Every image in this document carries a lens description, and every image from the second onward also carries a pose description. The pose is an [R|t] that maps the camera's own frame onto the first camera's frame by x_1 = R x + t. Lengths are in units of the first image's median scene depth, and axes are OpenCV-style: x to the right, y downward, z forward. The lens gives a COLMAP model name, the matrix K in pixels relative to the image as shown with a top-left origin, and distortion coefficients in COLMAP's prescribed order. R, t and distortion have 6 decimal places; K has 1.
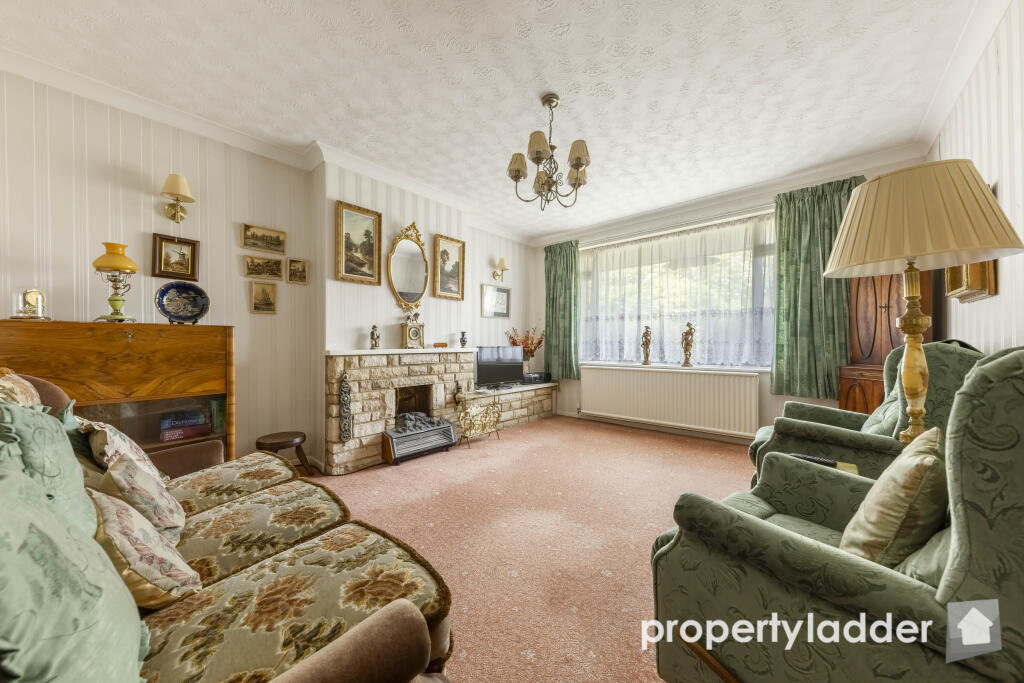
lens RADIAL K [[355.9, 0, 511.0], [0, 355.9, 340.1], [0, 0, 1]] dist [0.000618, -0.000180]
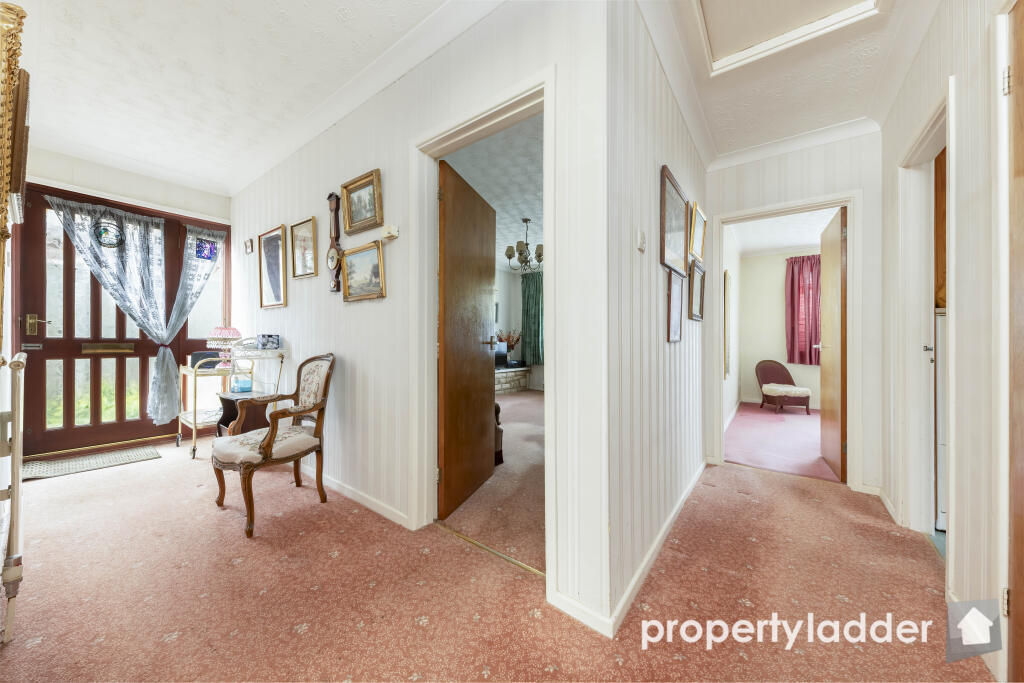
lens RADIAL K [[355.9, 0, 511.0], [0, 355.9, 340.1], [0, 0, 1]] dist [0.000618, -0.000180]
pose [[0.997228, 0.003476, 0.074329, -0.060112], [-0.004137, 0.999953, 0.008735, -0.005529], [-0.074295, -0.009018, 0.997196, -0.485263]]
